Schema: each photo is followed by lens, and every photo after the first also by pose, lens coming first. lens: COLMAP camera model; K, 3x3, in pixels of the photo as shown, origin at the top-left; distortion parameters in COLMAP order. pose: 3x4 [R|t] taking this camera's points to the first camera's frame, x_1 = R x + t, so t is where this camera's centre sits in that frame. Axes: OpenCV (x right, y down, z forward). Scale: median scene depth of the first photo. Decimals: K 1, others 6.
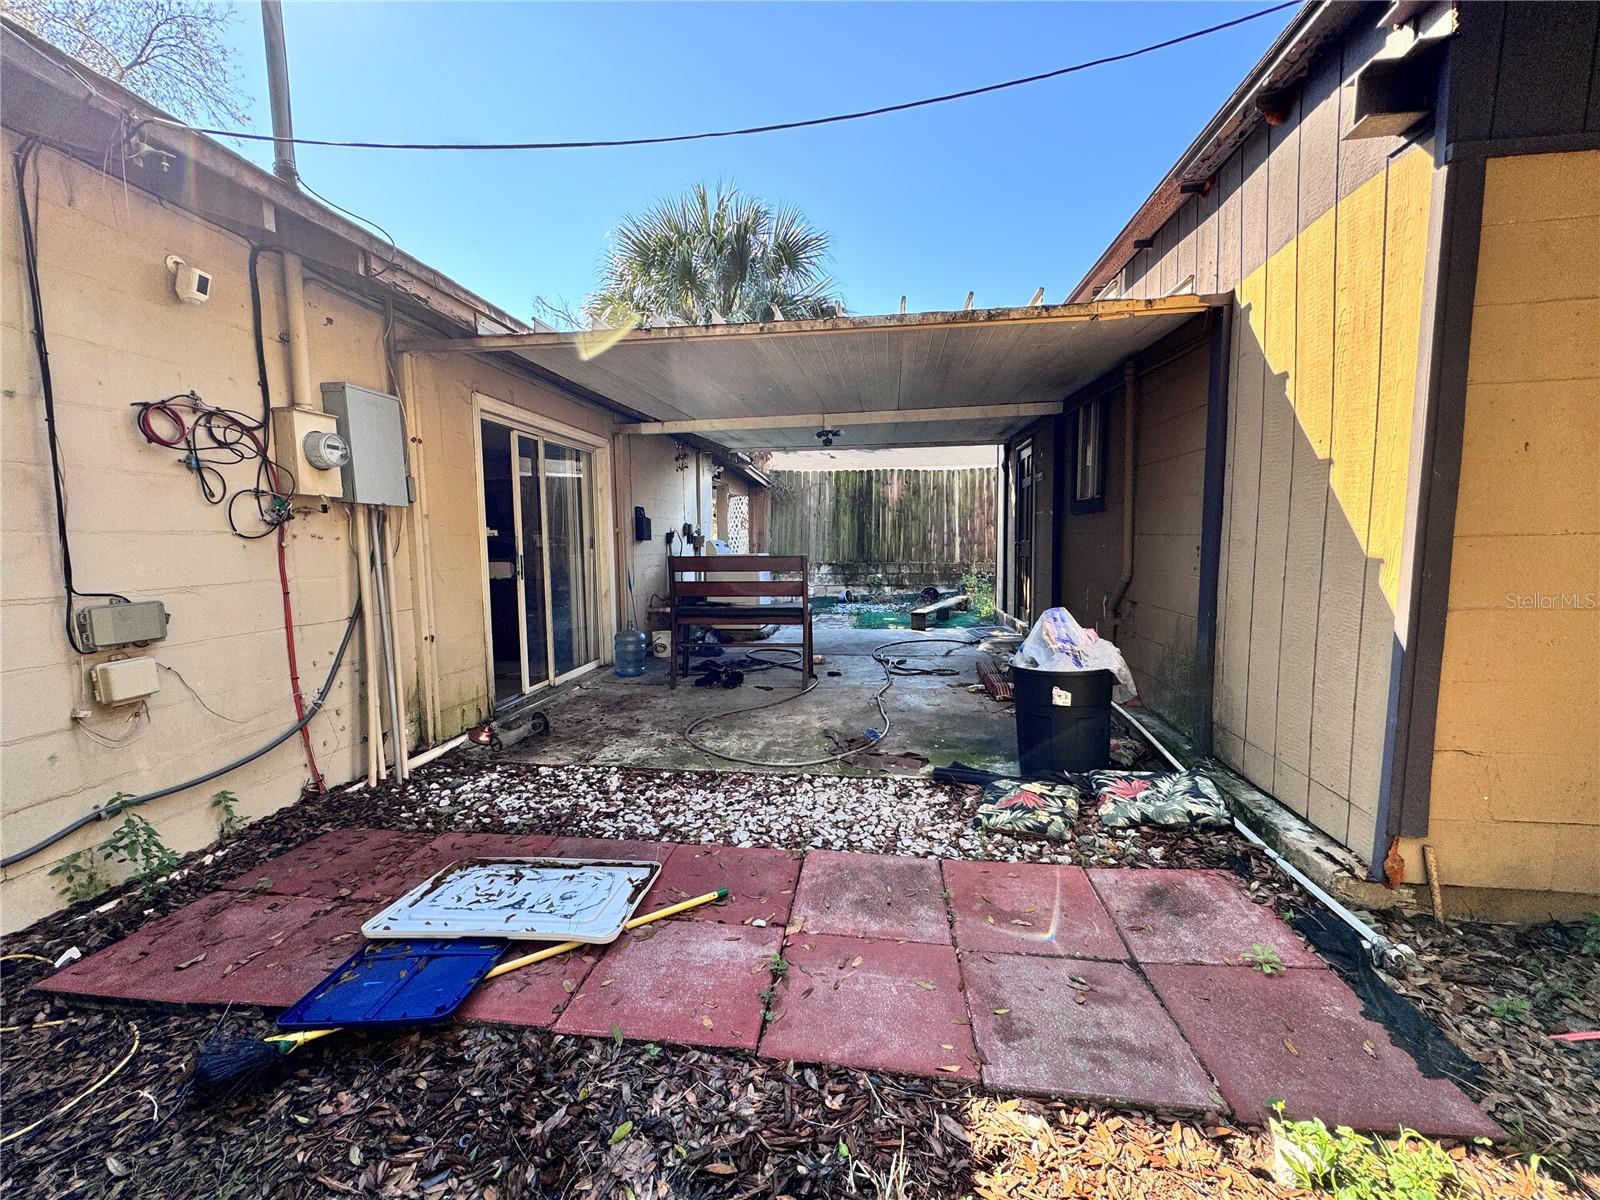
lens RADIAL K [[638.5, 0, 798.4], [0, 638.5, 599.0], [0, 0, 1]] dist [-0.001080, -0.000262]
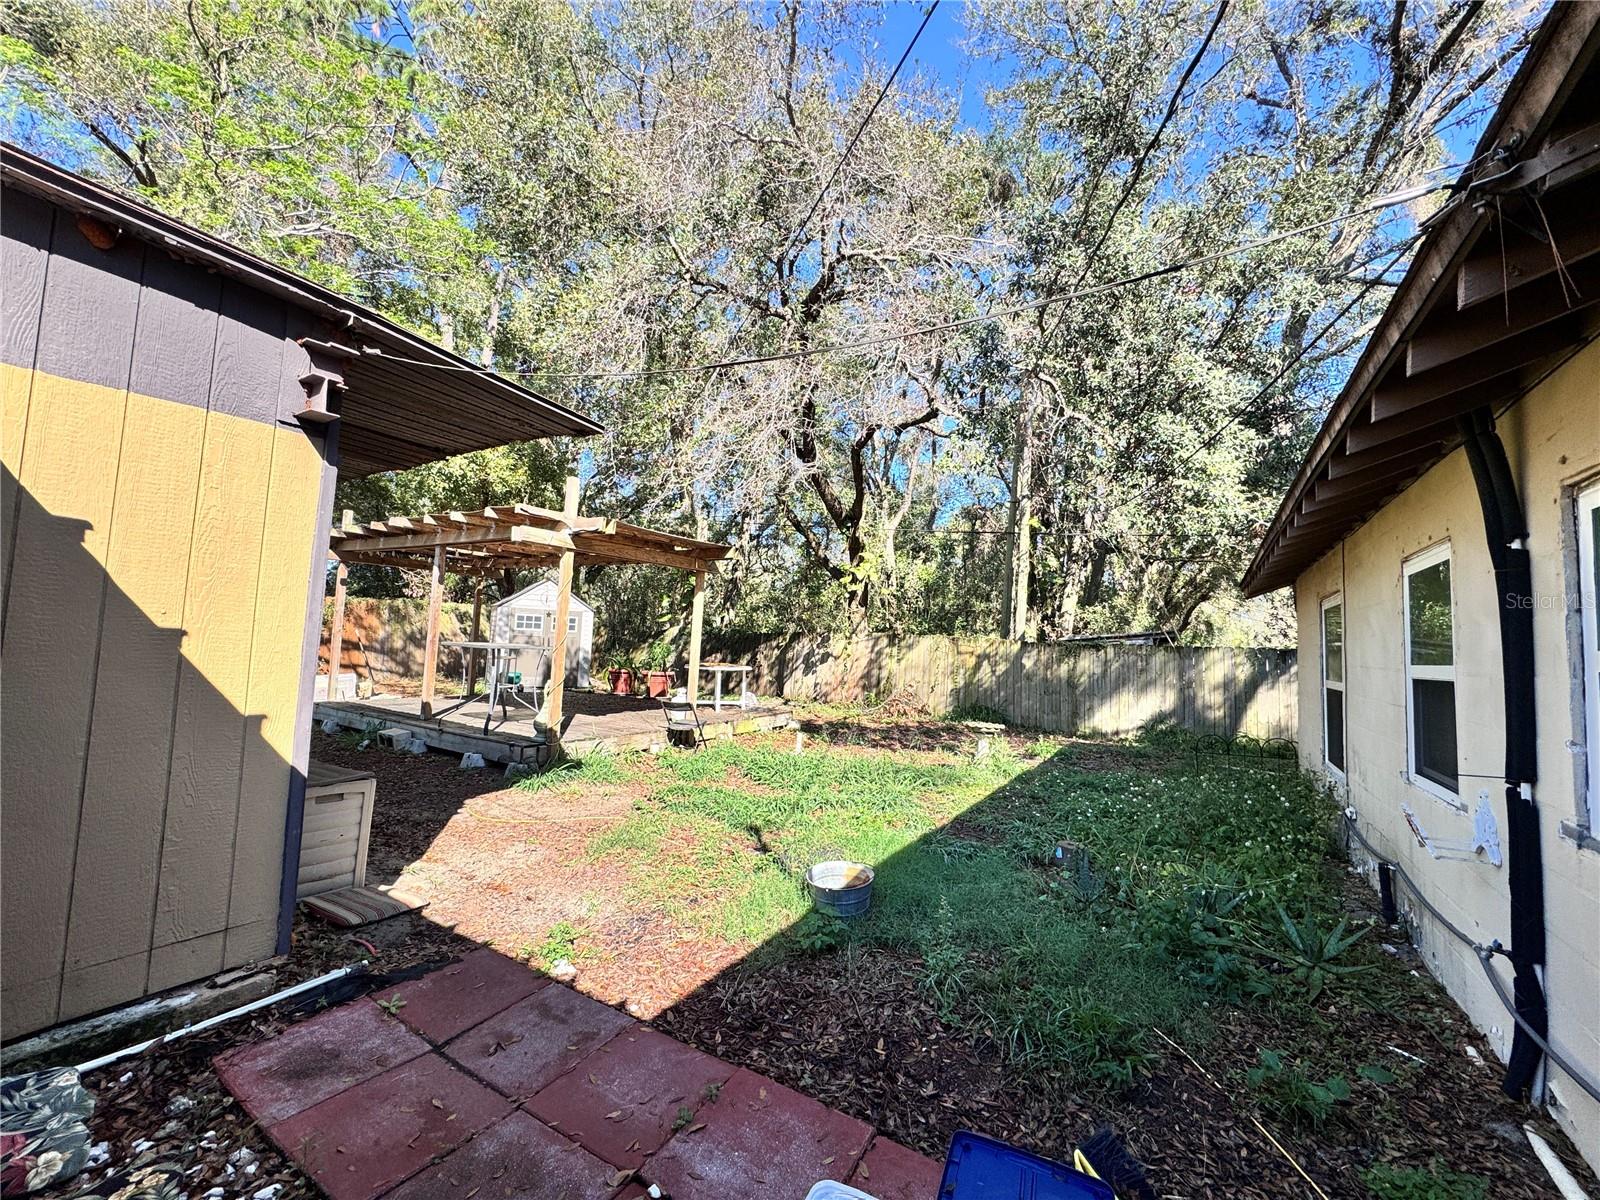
lens RADIAL K [[638.5, 0, 798.4], [0, 638.5, 599.0], [0, 0, 1]] dist [-0.001080, -0.000262]
pose [[-0.922986, 0.026993, 0.383886, -0.561094], [0.032984, 0.999415, 0.009031, -0.258927], [-0.383417, 0.020998, -0.923336, 1.670167]]
